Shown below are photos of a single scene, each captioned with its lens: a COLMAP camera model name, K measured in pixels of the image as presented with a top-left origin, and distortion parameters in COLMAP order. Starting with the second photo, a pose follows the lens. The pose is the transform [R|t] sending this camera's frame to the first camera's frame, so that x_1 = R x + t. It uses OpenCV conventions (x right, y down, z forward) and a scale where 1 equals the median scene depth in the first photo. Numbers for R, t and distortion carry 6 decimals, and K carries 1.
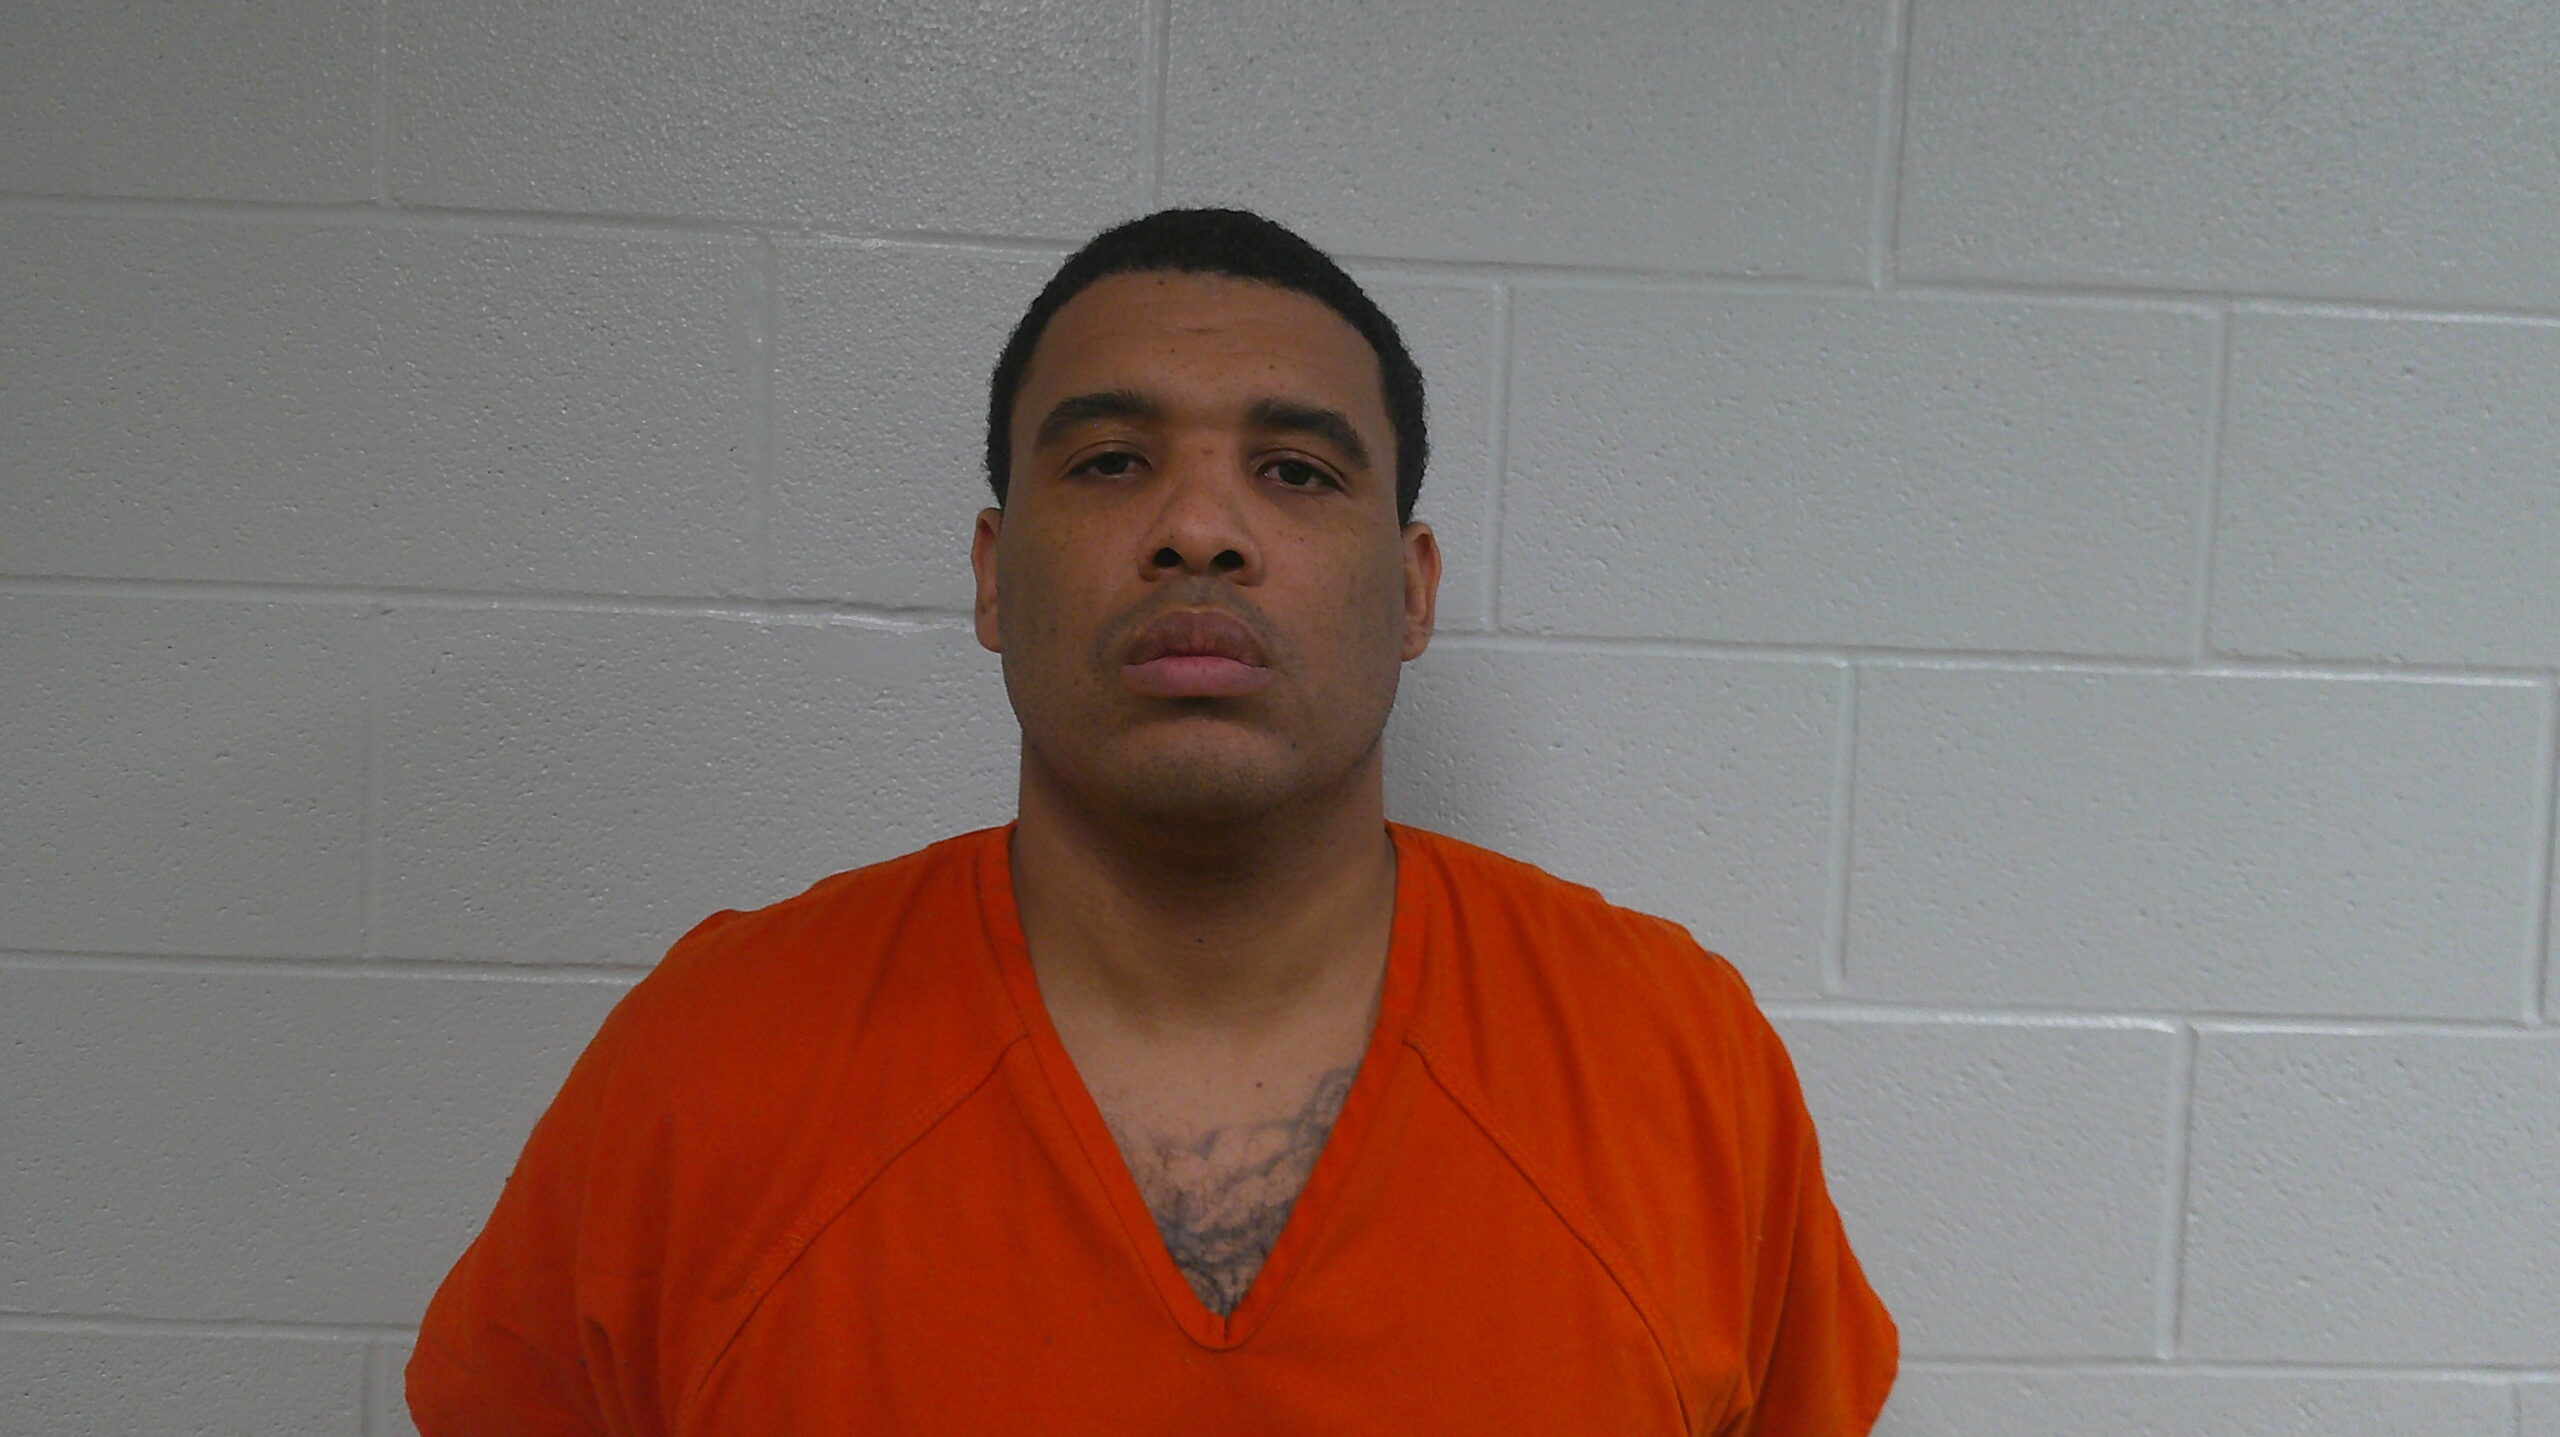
lens RADIAL K [[1542.6, 0, 1247.7], [0, 1542.6, 637.7], [0, 0, 1]] dist [0.060907, -0.042017]
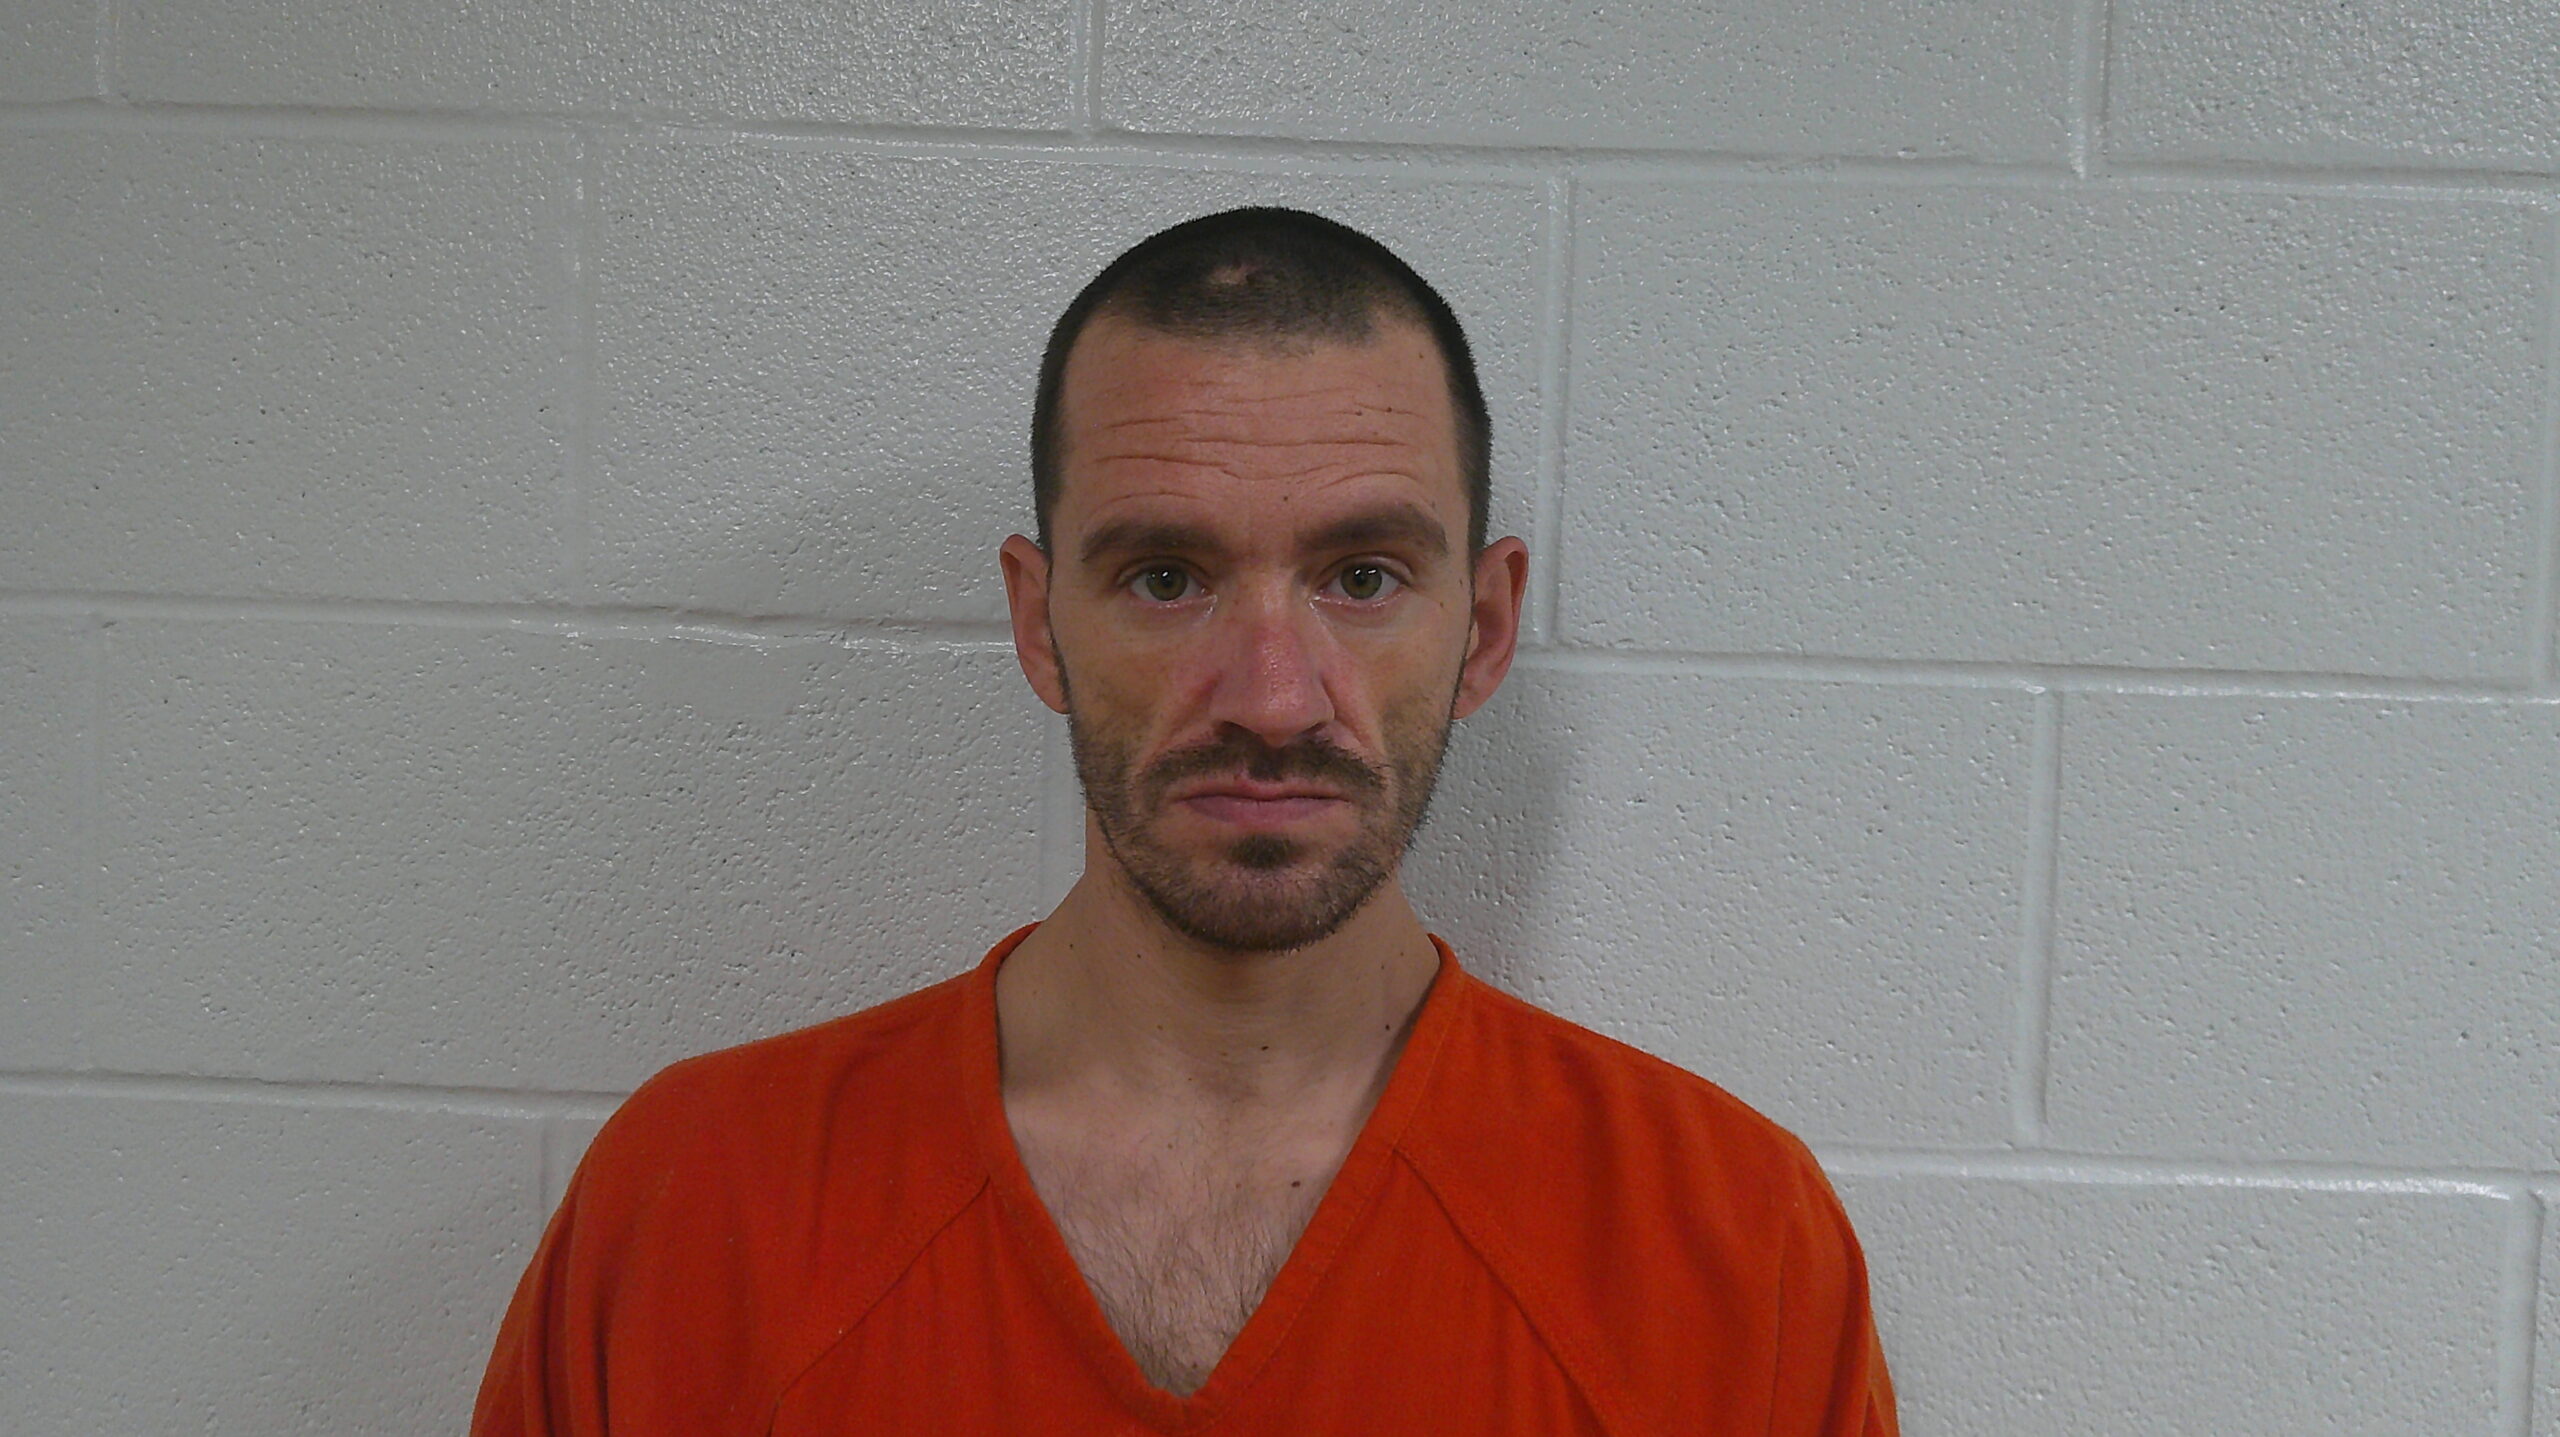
lens RADIAL K [[1542.6, 0, 1213.8], [0, 1542.6, 688.2], [0, 0, 1]] dist [0.060907, -0.042017]
pose [[0.998303, -0.002703, -0.058162, 0.041096], [0.001737, 0.999860, -0.016651, 0.028491], [0.058199, 0.016521, 0.998168, 0.249587]]
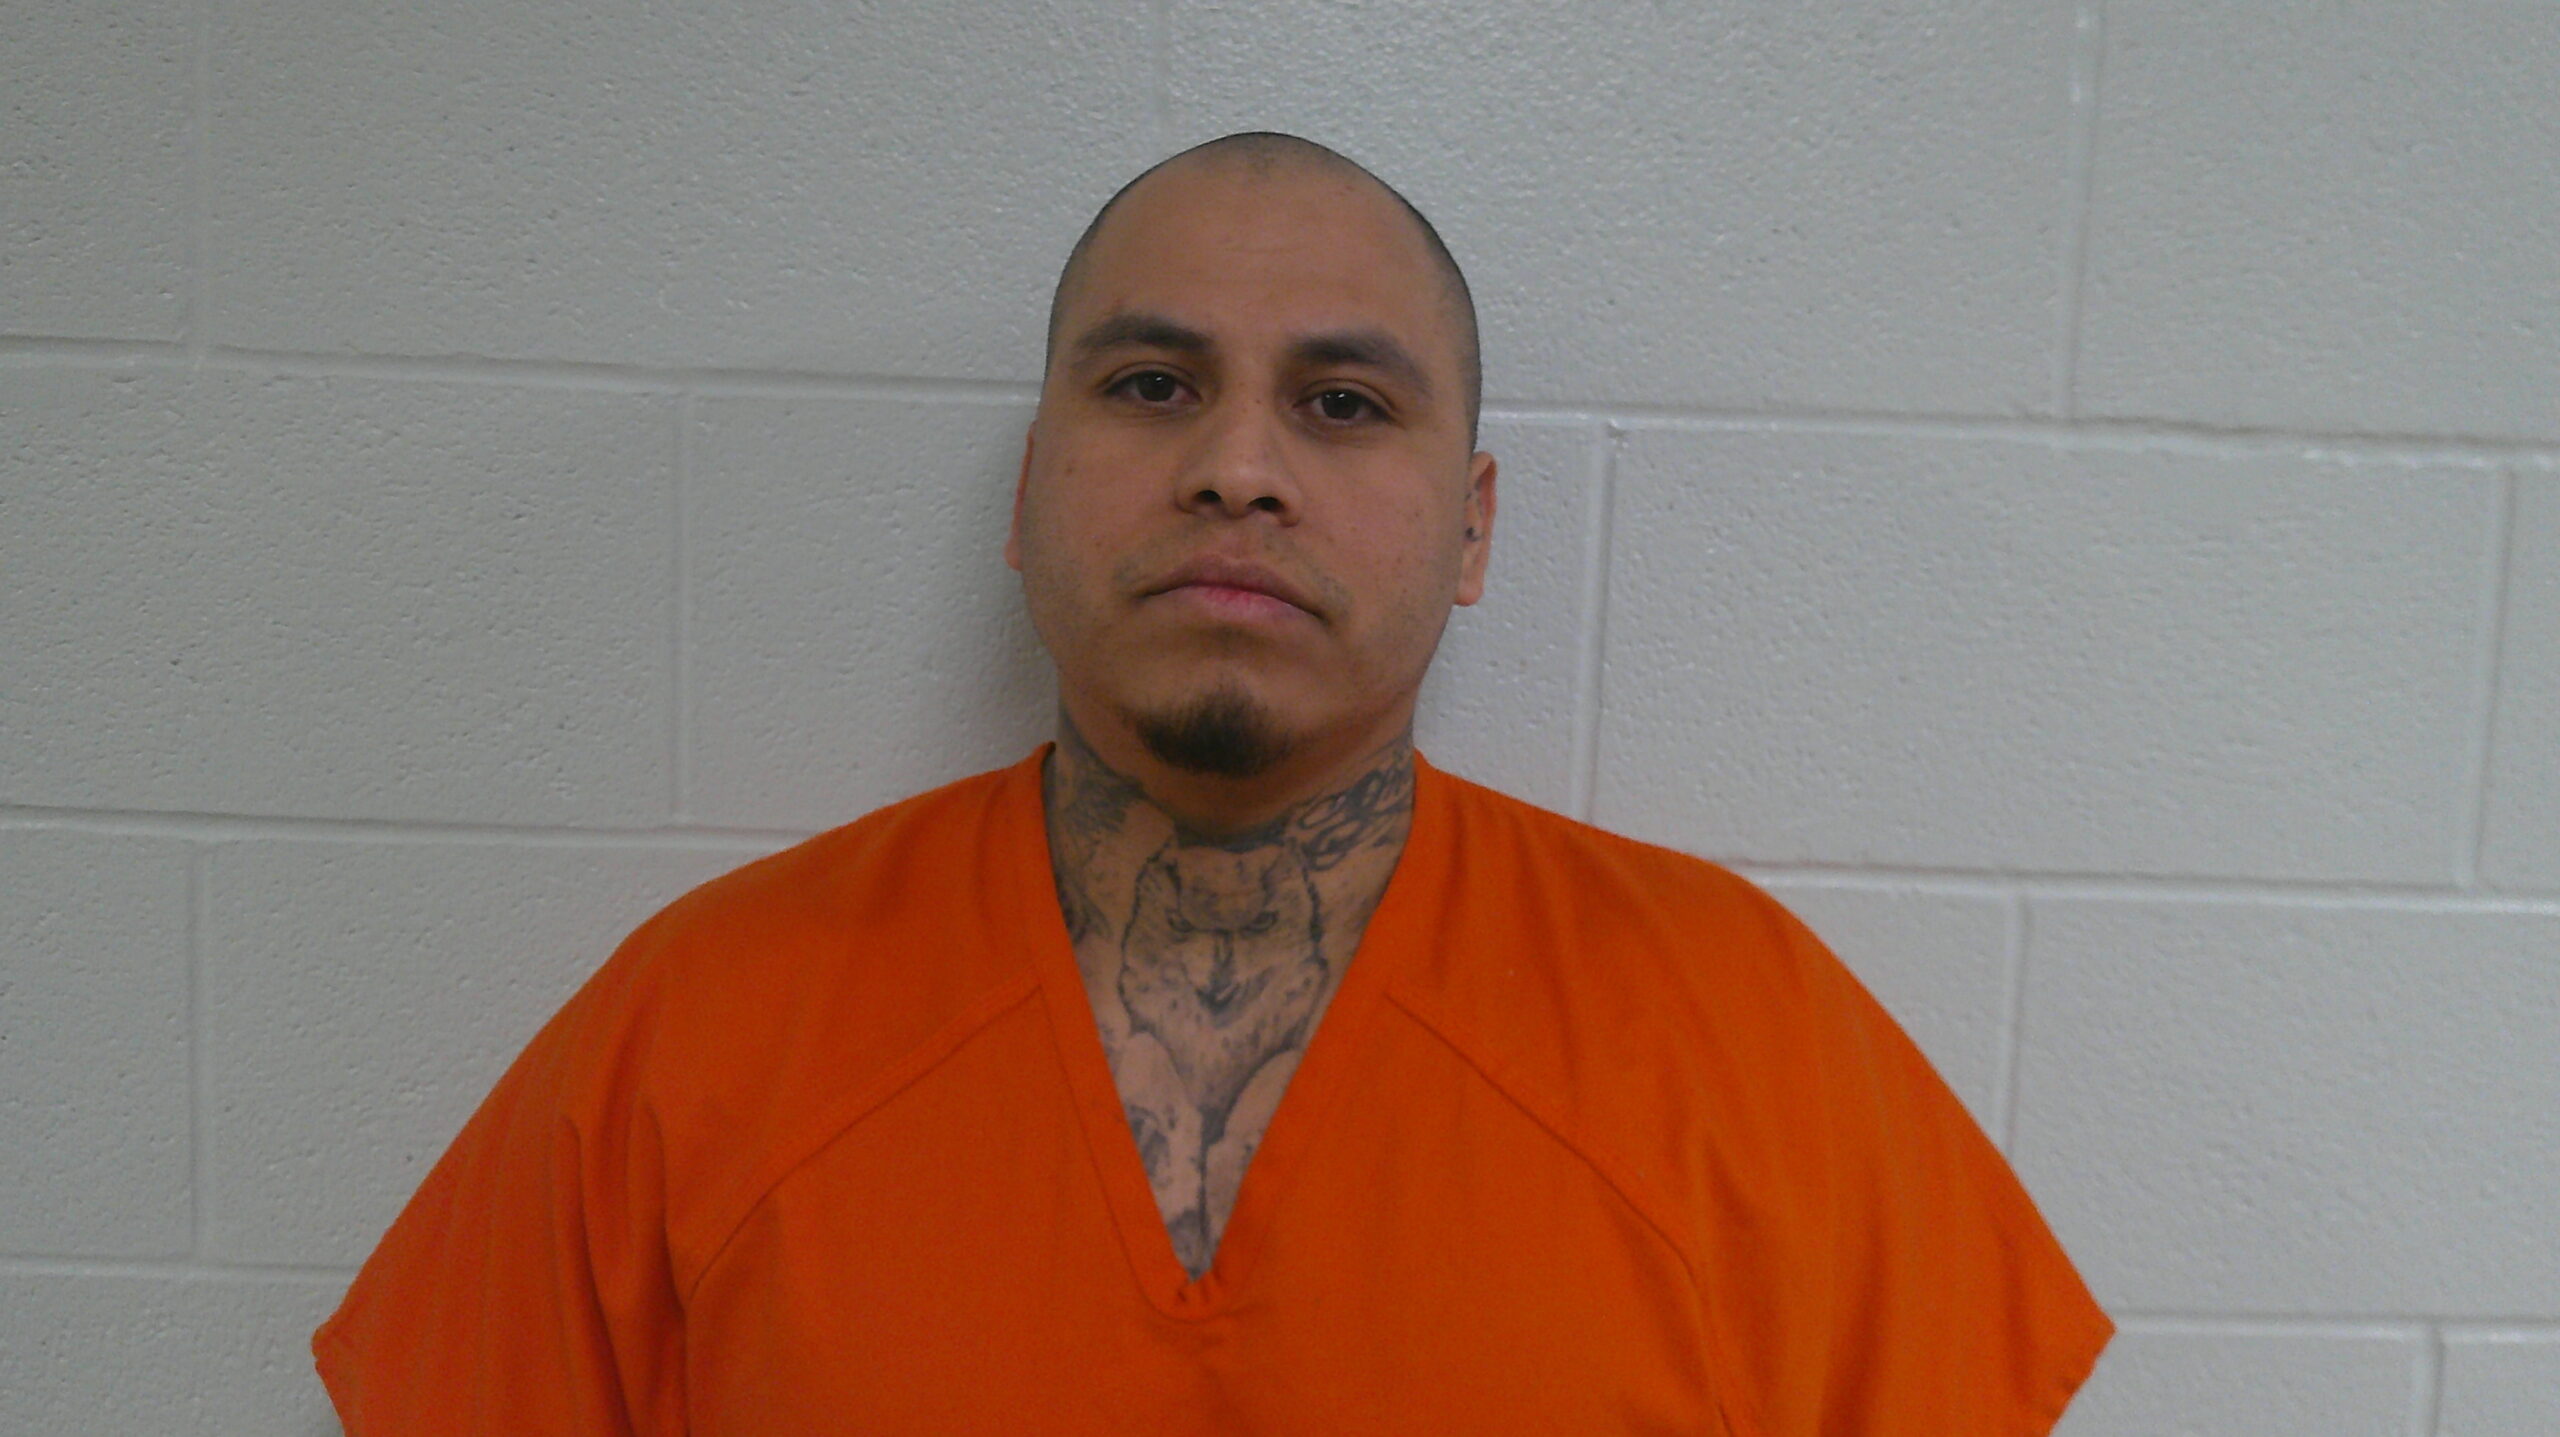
lens RADIAL K [[1542.6, 0, 1274.7], [0, 1542.6, 610.9], [0, 0, 1]] dist [0.060907, -0.042017]
pose [[0.999745, 0.001930, 0.022518, -0.733038], [-0.002569, 0.999594, 0.028376, 0.052566], [-0.022454, -0.028427, 0.999344, 0.188258]]
